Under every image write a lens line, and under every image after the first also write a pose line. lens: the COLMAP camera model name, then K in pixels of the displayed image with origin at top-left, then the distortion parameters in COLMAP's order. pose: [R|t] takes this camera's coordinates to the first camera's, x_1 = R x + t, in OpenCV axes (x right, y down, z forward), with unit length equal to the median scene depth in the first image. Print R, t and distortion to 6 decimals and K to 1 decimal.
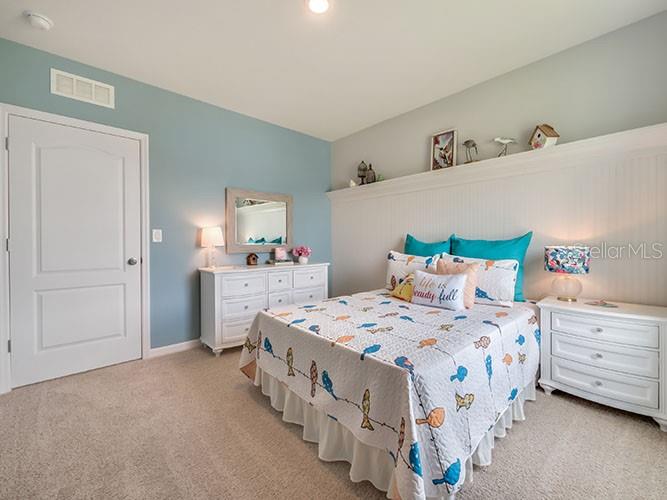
lens RADIAL K [[281.9, 0, 328.9], [0, 281.9, 244.8], [0, 0, 1]] dist [-0.003480, -0.000182]
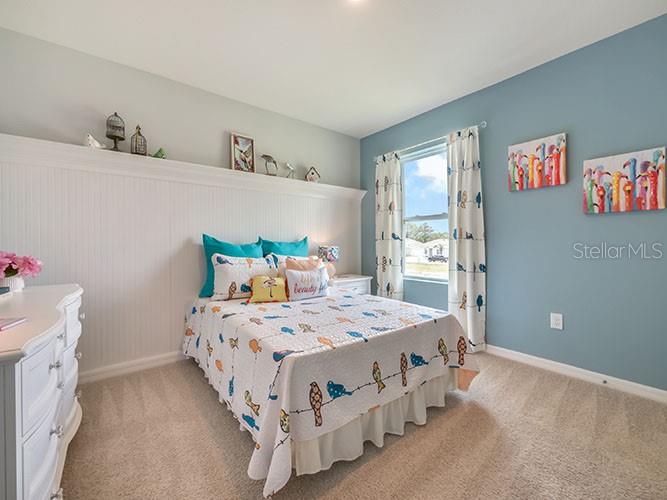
lens RADIAL K [[281.9, 0, 328.9], [0, 281.9, 244.8], [0, 0, 1]] dist [-0.003480, -0.000182]
pose [[0.070509, -0.000439, 0.997511, -0.636652], [0.012423, 0.999923, -0.000438, -0.000706], [-0.997434, 0.012423, 0.070509, 0.670754]]
